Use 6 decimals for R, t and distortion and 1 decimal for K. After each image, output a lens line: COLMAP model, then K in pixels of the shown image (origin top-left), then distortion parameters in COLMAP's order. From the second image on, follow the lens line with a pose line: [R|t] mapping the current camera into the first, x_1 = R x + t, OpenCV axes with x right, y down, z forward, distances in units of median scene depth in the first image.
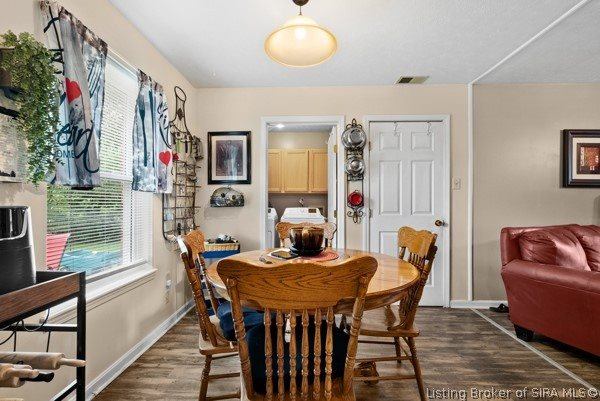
lens RADIAL K [[264.7, 0, 298.8], [0, 264.7, 202.5], [0, 0, 1]] dist [-0.010597, -0.001086]
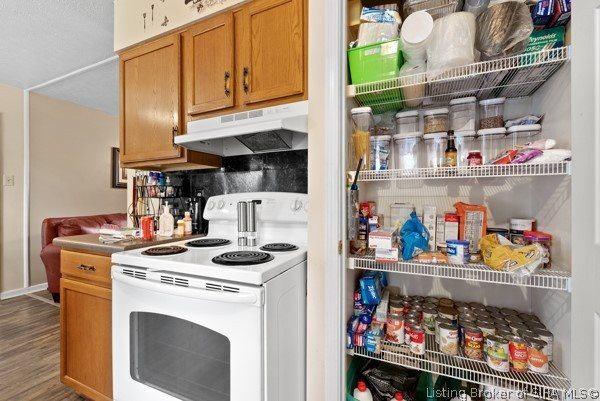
lens RADIAL K [[264.7, 0, 299.2], [0, 264.7, 199.4], [0, 0, 1]] dist [-0.010597, -0.001086]
pose [[0.377833, 0.000913, 0.925873, 0.073817], [-0.002754, 0.999996, 0.000138, 0.002724], [-0.925869, -0.002602, 0.377835, -0.472465]]
